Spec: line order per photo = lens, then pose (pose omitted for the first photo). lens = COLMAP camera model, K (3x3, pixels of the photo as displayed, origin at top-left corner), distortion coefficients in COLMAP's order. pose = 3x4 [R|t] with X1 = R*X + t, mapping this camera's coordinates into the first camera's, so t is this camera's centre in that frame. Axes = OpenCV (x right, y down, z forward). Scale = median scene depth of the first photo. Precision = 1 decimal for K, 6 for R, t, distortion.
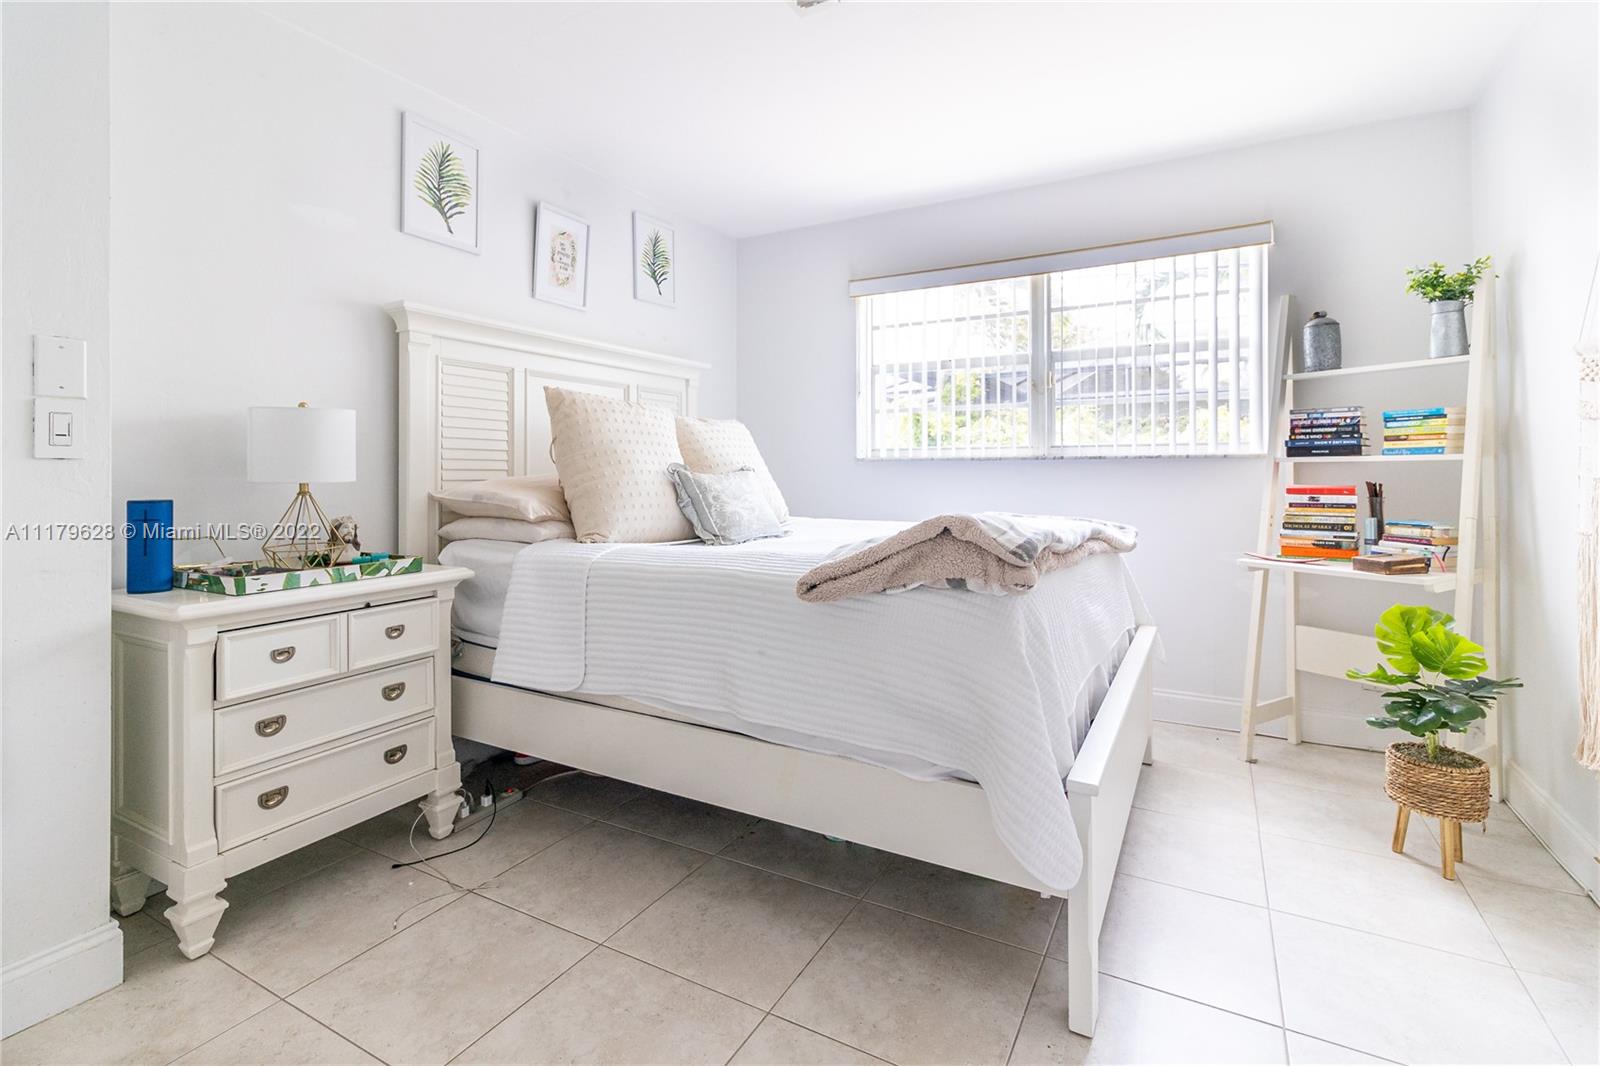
lens RADIAL K [[747.3, 0, 796.2], [0, 747.3, 520.6], [0, 0, 1]] dist [-0.001090, 0.000206]
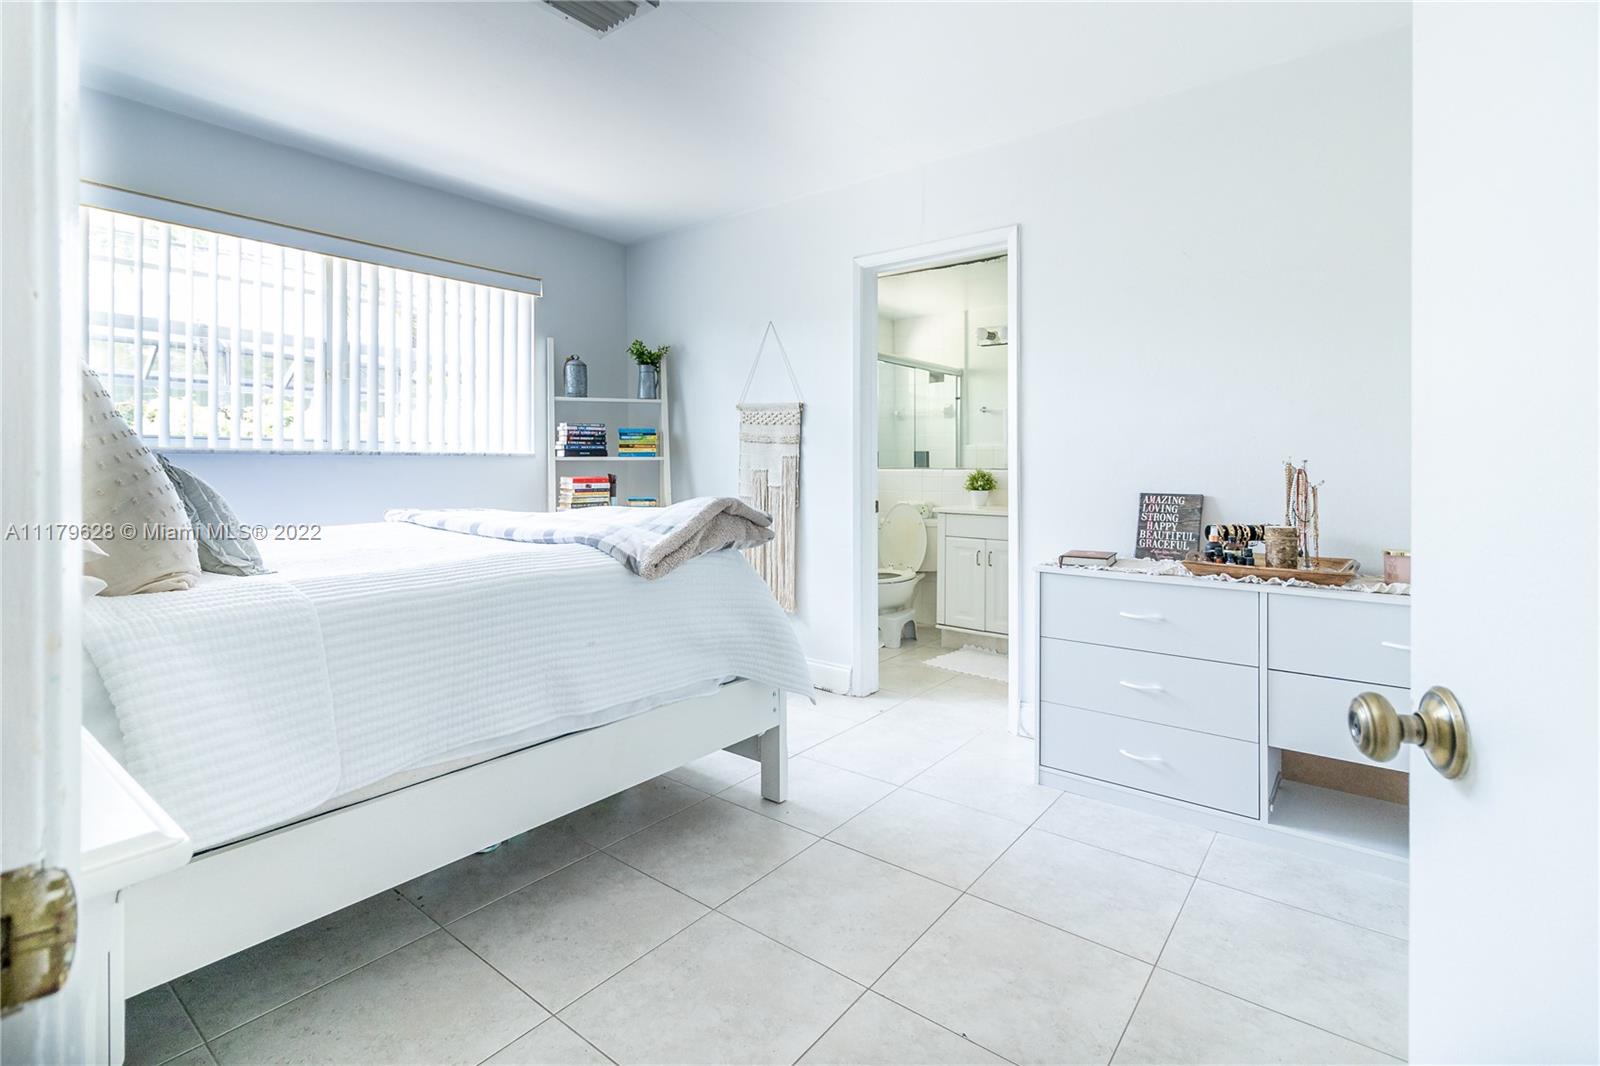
lens RADIAL K [[747.3, 0, 789.9], [0, 747.3, 536.3], [0, 0, 1]] dist [-0.001090, 0.000206]
pose [[0.166616, -0.092621, 0.981662, -0.726392], [0.066336, 0.994376, 0.082561, -0.027515], [-0.983788, 0.051363, 0.171823, 0.395384]]
